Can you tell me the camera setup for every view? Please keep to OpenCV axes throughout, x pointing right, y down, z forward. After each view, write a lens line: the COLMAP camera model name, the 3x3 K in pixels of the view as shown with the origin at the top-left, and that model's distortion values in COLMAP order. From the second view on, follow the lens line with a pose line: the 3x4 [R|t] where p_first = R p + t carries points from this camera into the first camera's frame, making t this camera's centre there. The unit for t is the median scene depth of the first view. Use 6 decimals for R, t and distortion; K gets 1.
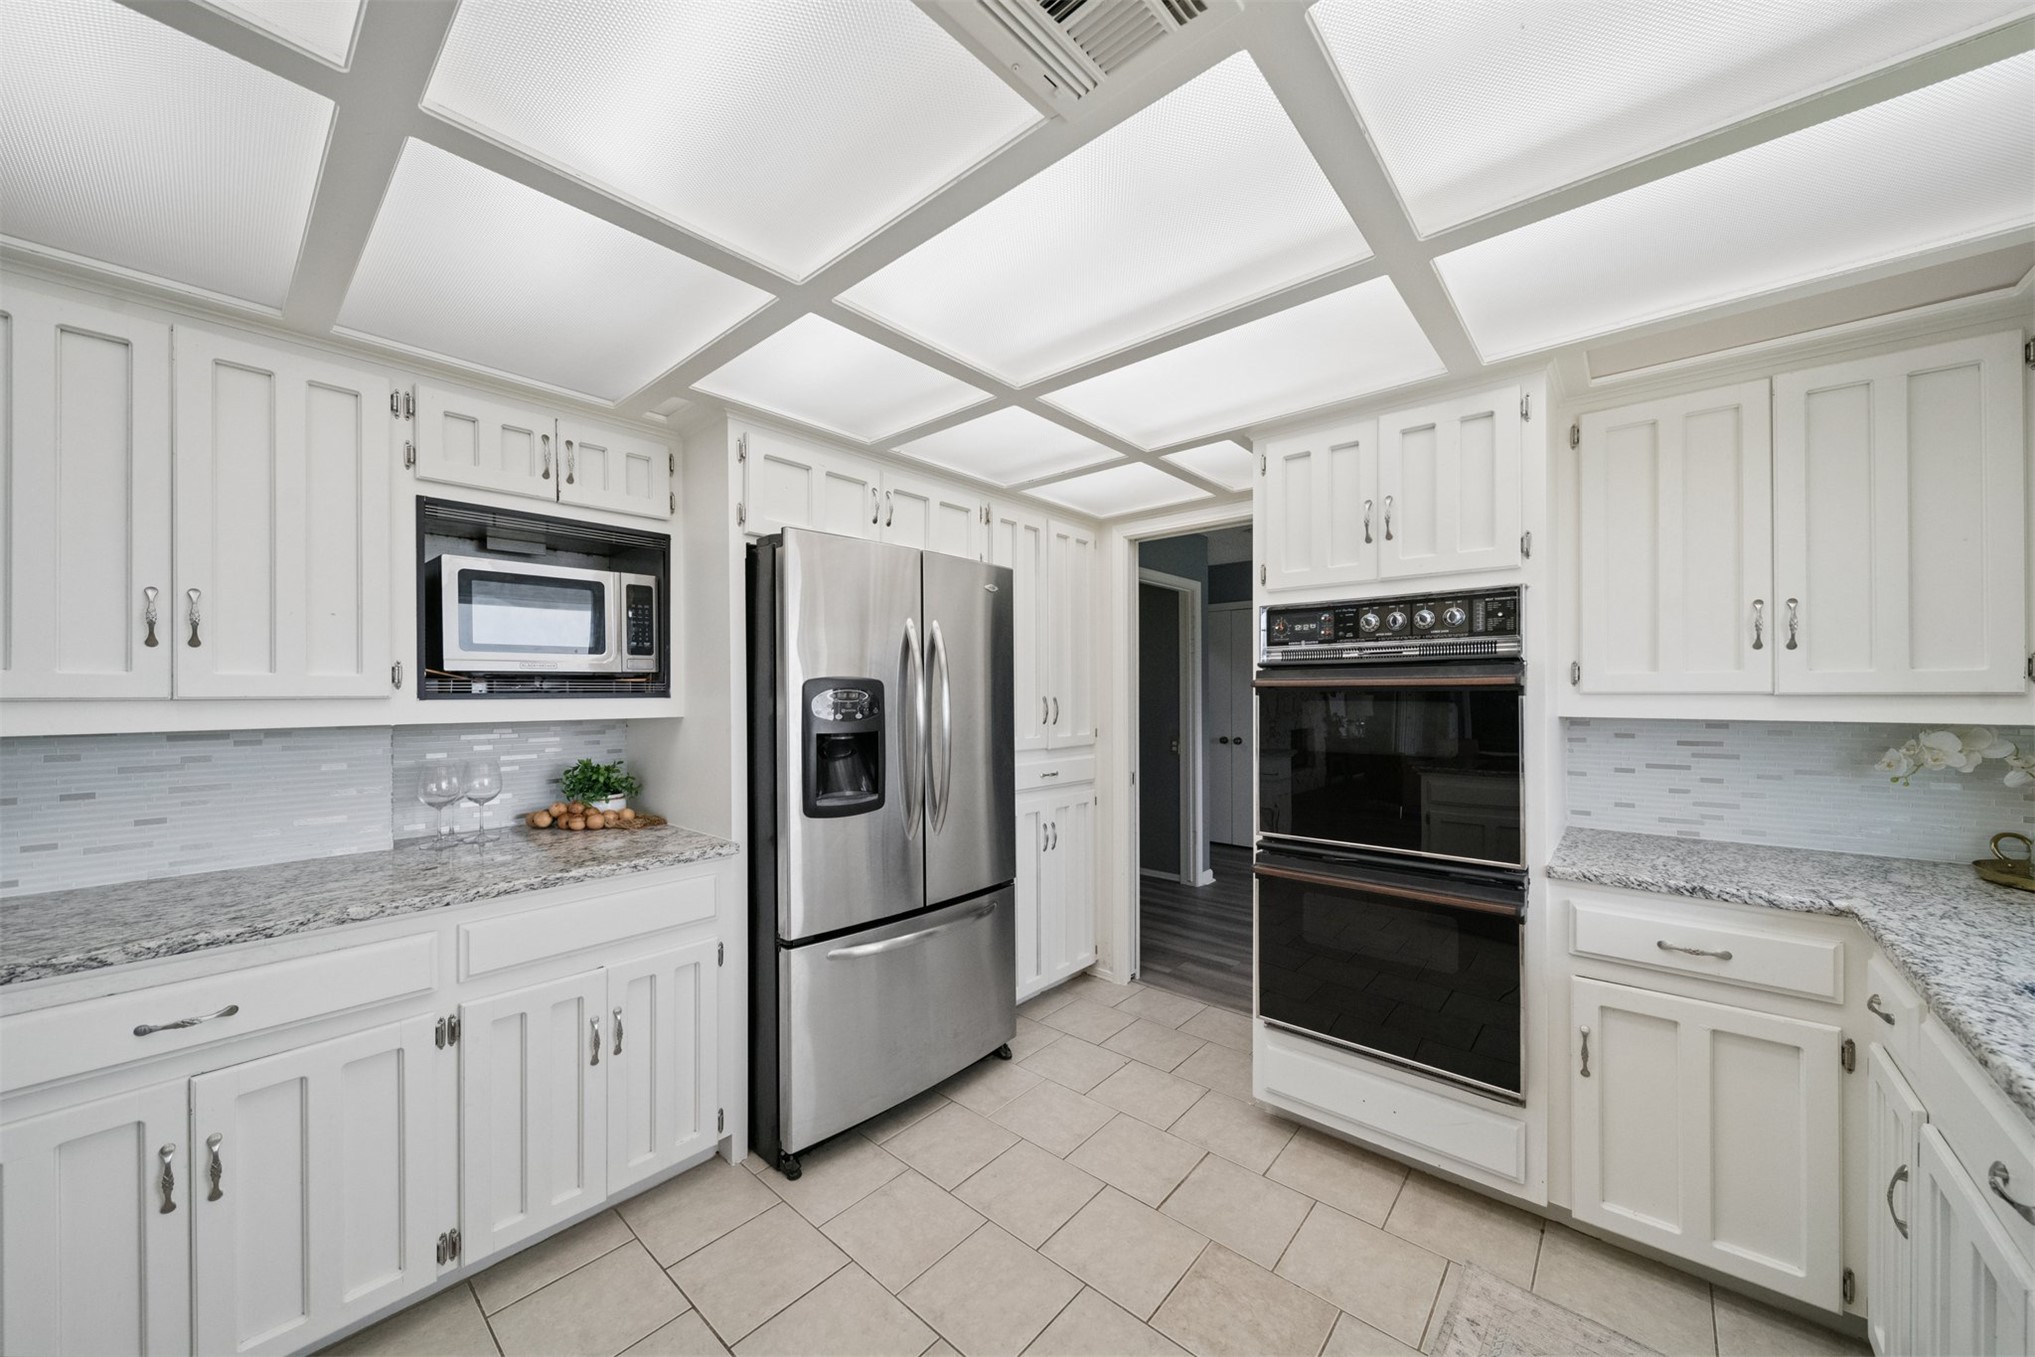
lens RADIAL K [[712.5, 0, 1024.9], [0, 712.5, 690.6], [0, 0, 1]] dist [0.001444, -0.001292]
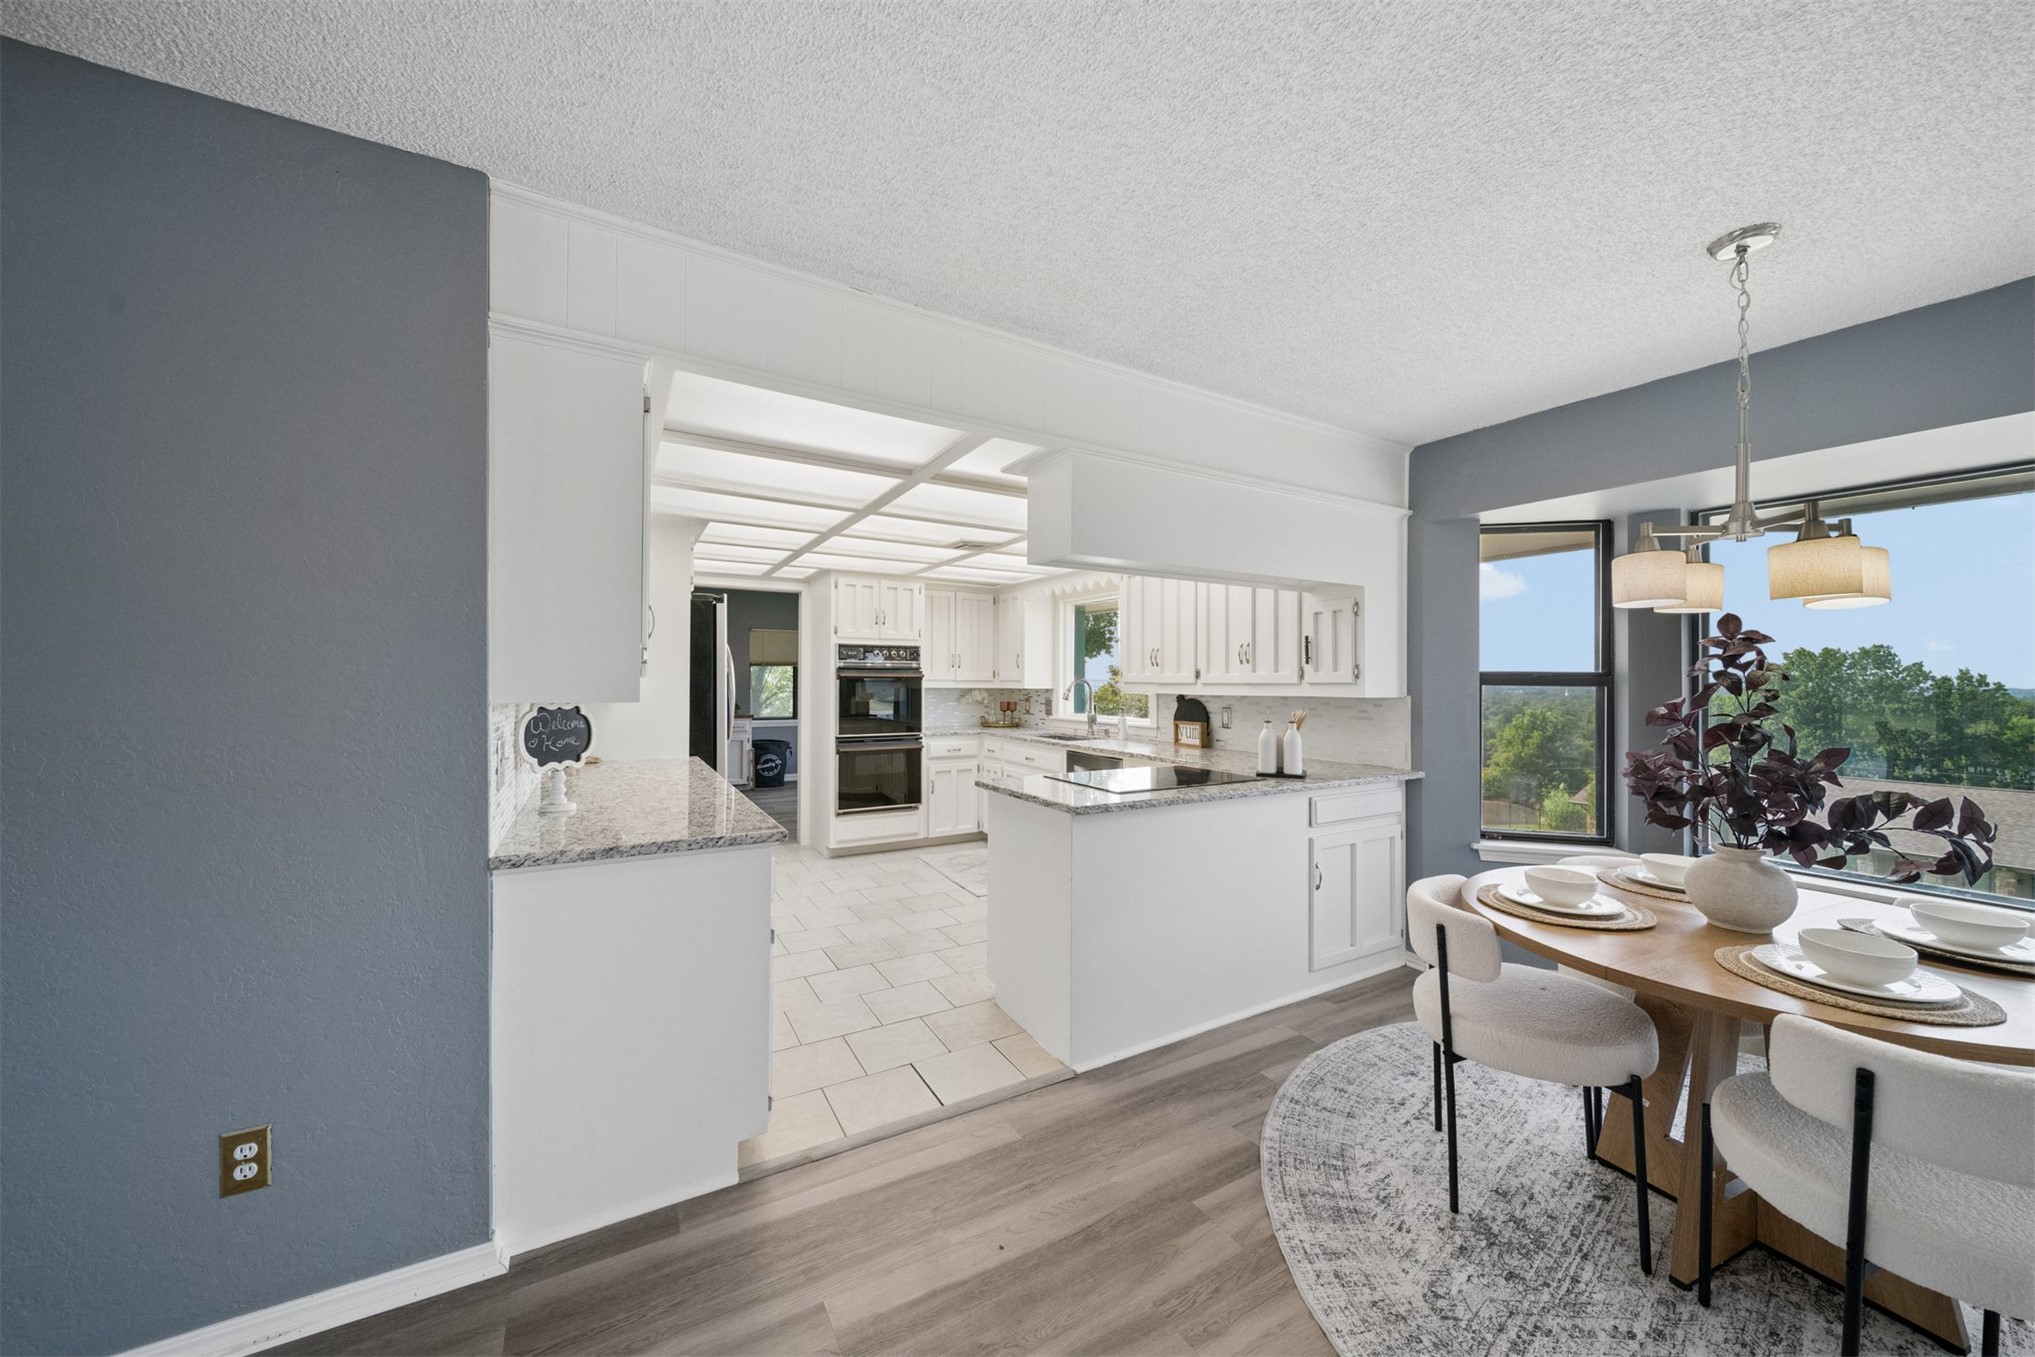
lens RADIAL K [[712.5, 0, 1024.9], [0, 712.5, 690.6], [0, 0, 1]] dist [0.001444, -0.001292]
pose [[0.325850, -0.008079, 0.945387, -2.138975], [-0.004161, 0.999942, 0.009980, 0.018775], [-0.945412, -0.007186, 0.325798, -0.478389]]
